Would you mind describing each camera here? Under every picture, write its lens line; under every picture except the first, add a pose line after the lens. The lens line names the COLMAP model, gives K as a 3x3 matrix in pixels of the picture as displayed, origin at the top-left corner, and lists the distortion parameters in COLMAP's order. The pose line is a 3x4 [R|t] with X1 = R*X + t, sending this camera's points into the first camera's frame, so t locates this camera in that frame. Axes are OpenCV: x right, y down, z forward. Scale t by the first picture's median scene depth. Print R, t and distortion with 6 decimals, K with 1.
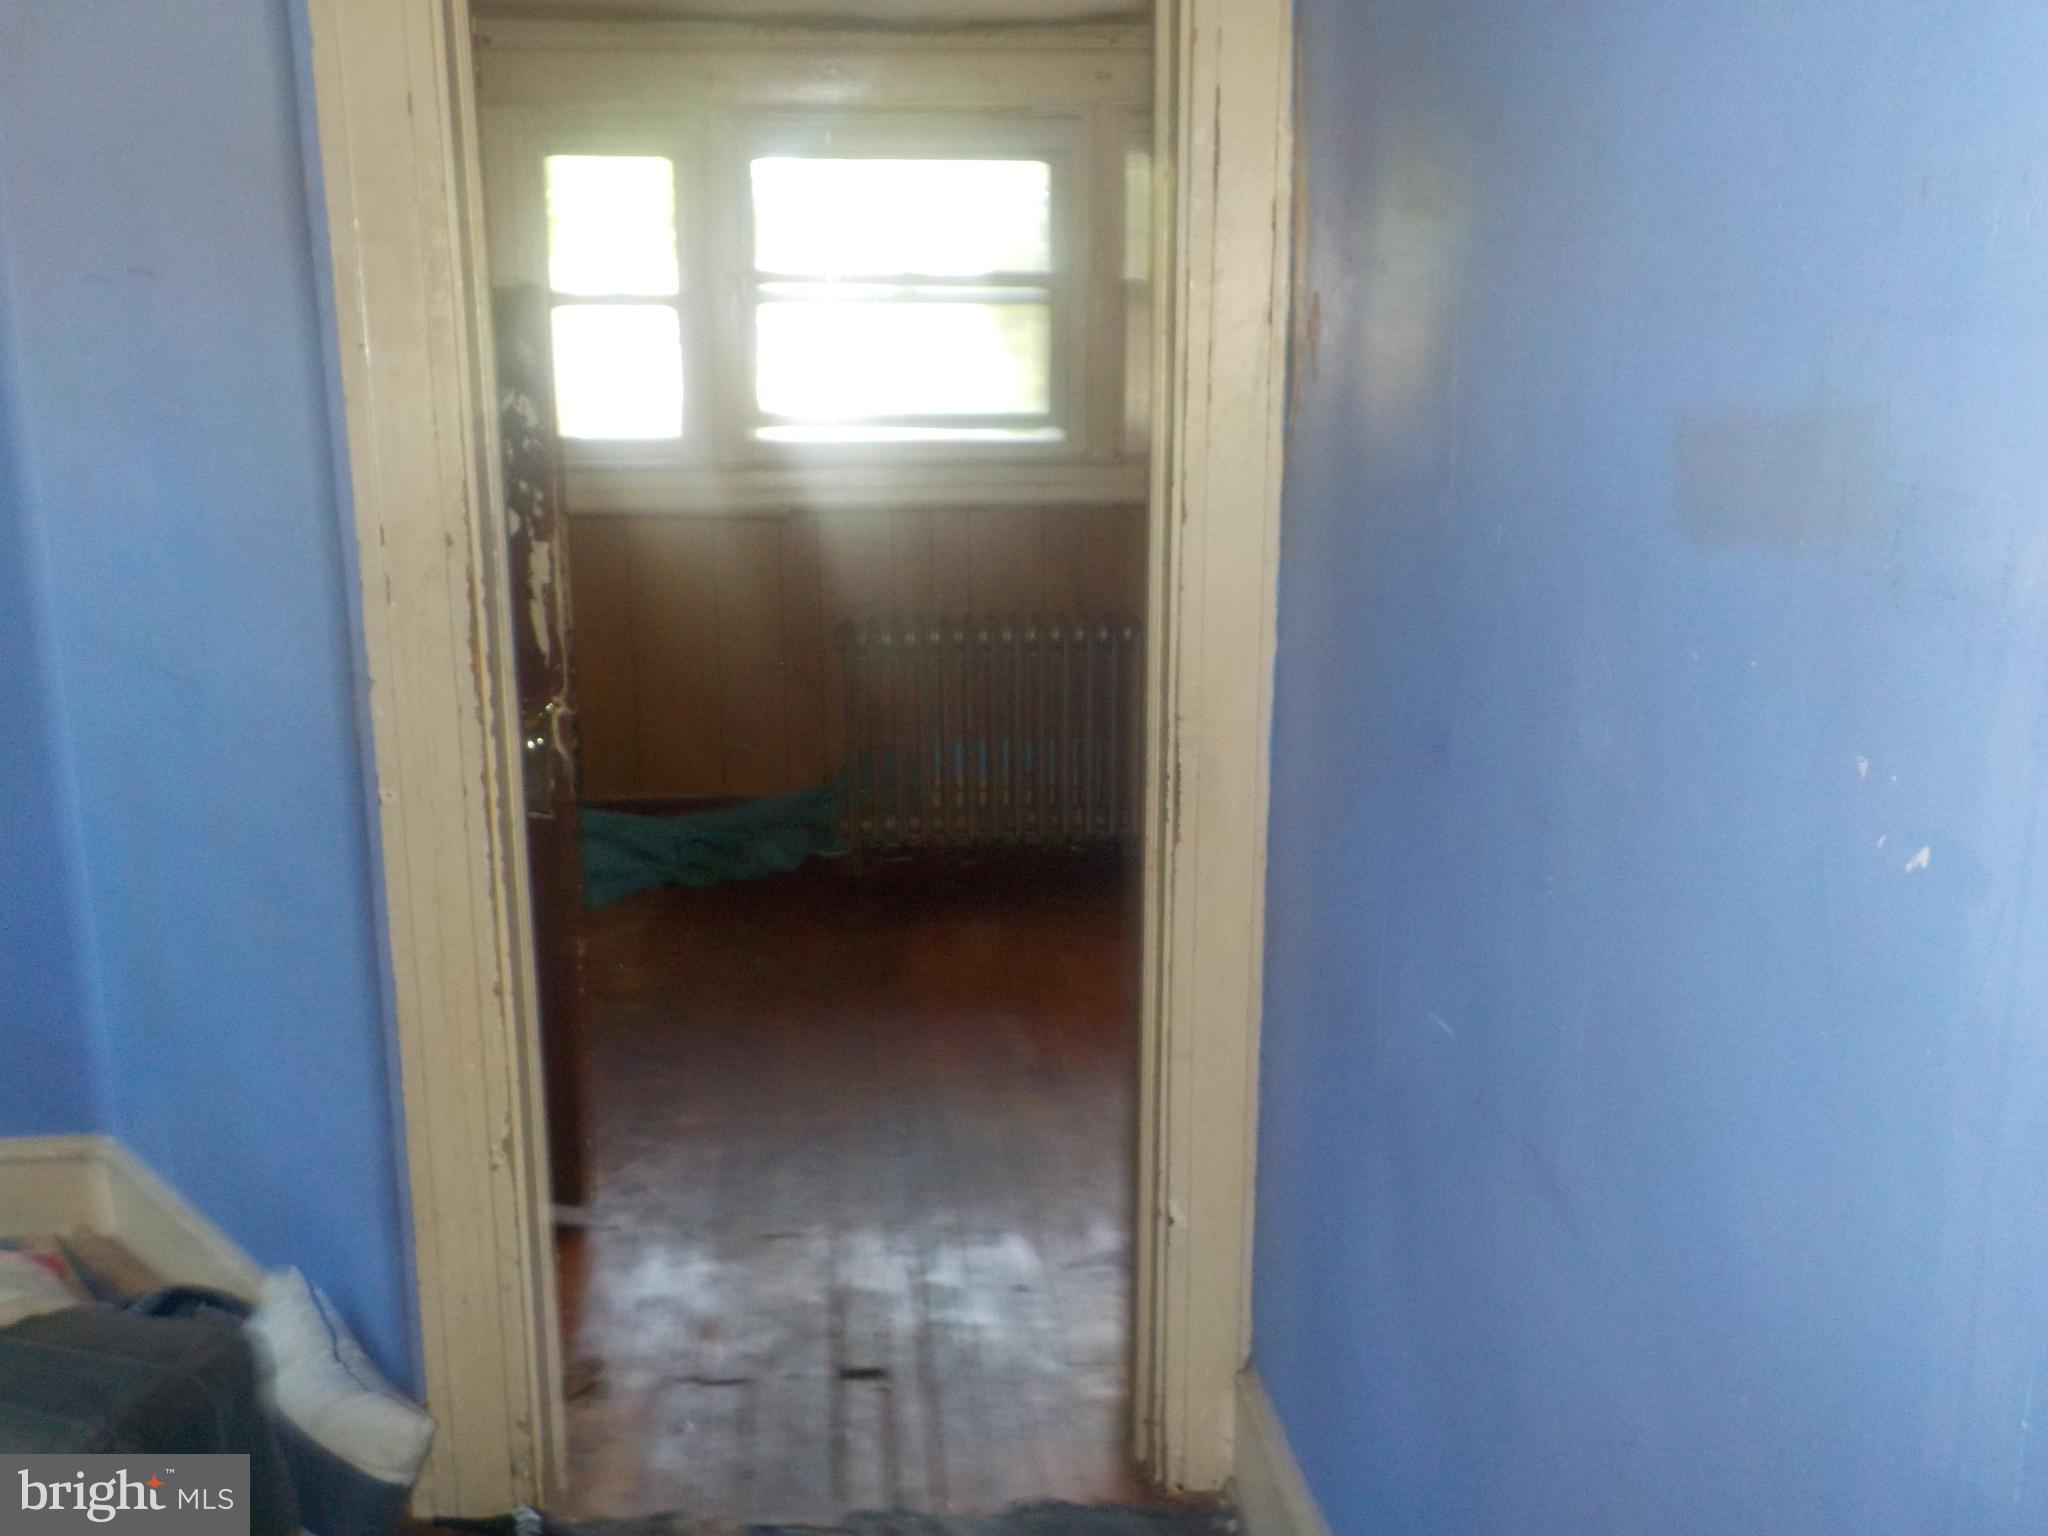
lens RADIAL K [[1892.9, 0, 1021.4], [0, 1892.9, 765.0], [0, 0, 1]] dist [0.015830, 0.000000]
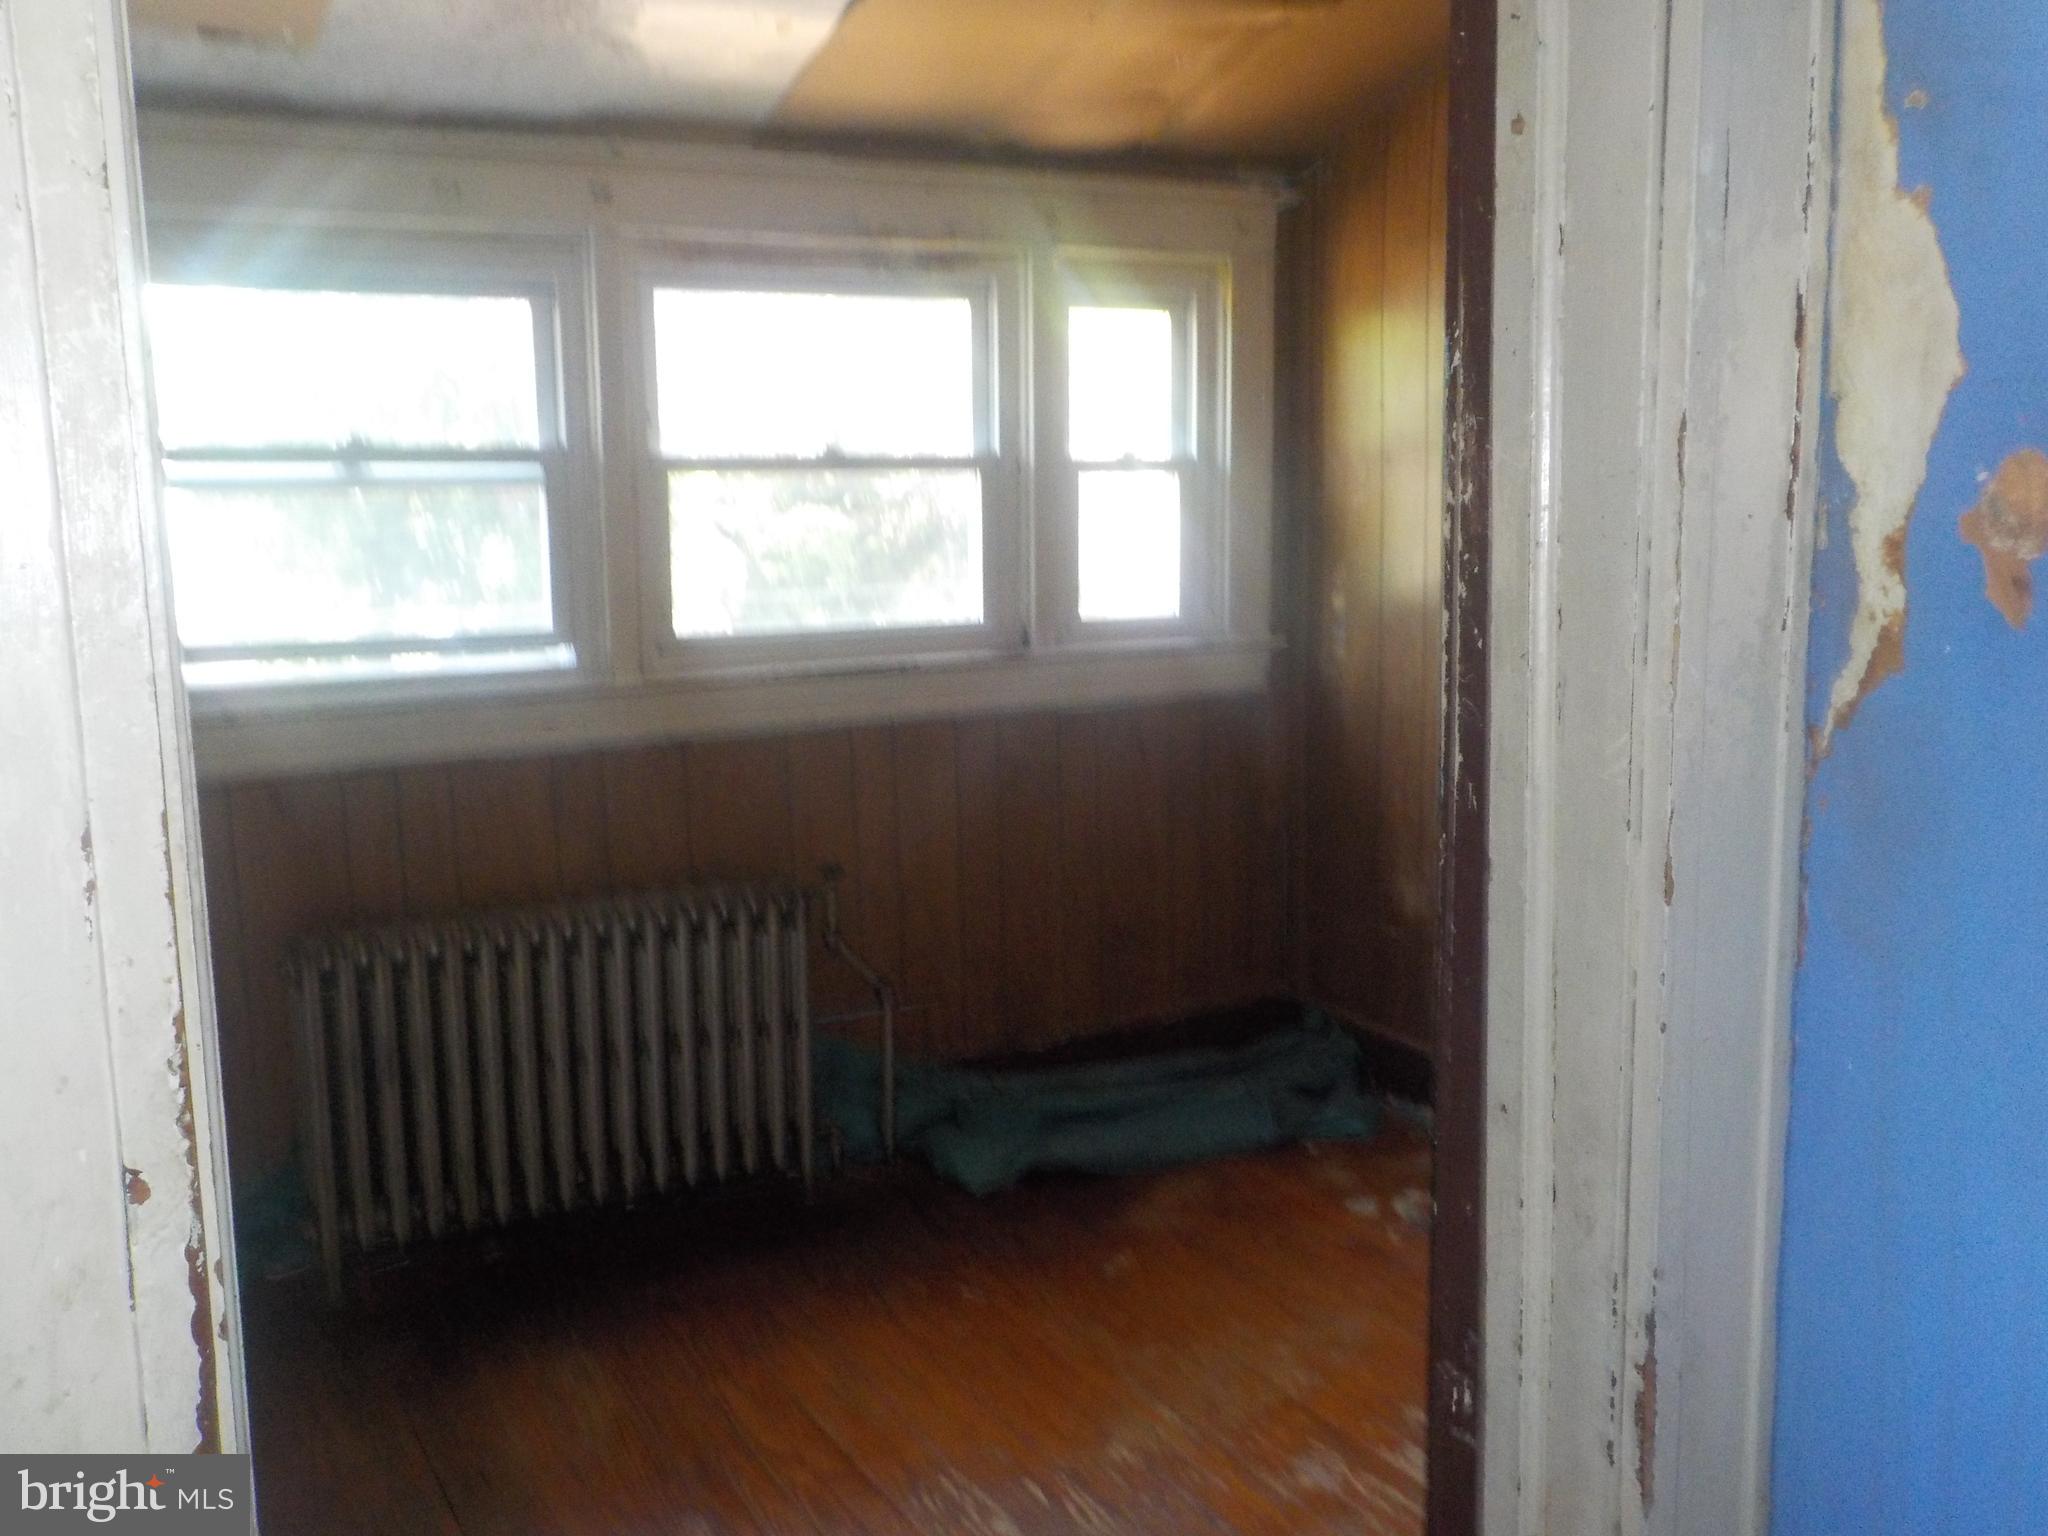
lens RADIAL K [[1892.9, 0, 1026.6], [0, 1892.9, 773.7], [0, 0, 1]] dist [0.015830, 0.000000]
pose [[0.920220, -0.073754, 0.384391, -0.275723], [0.106008, 0.992344, -0.063376, -0.151643], [-0.376774, 0.099069, 0.920992, 0.602961]]
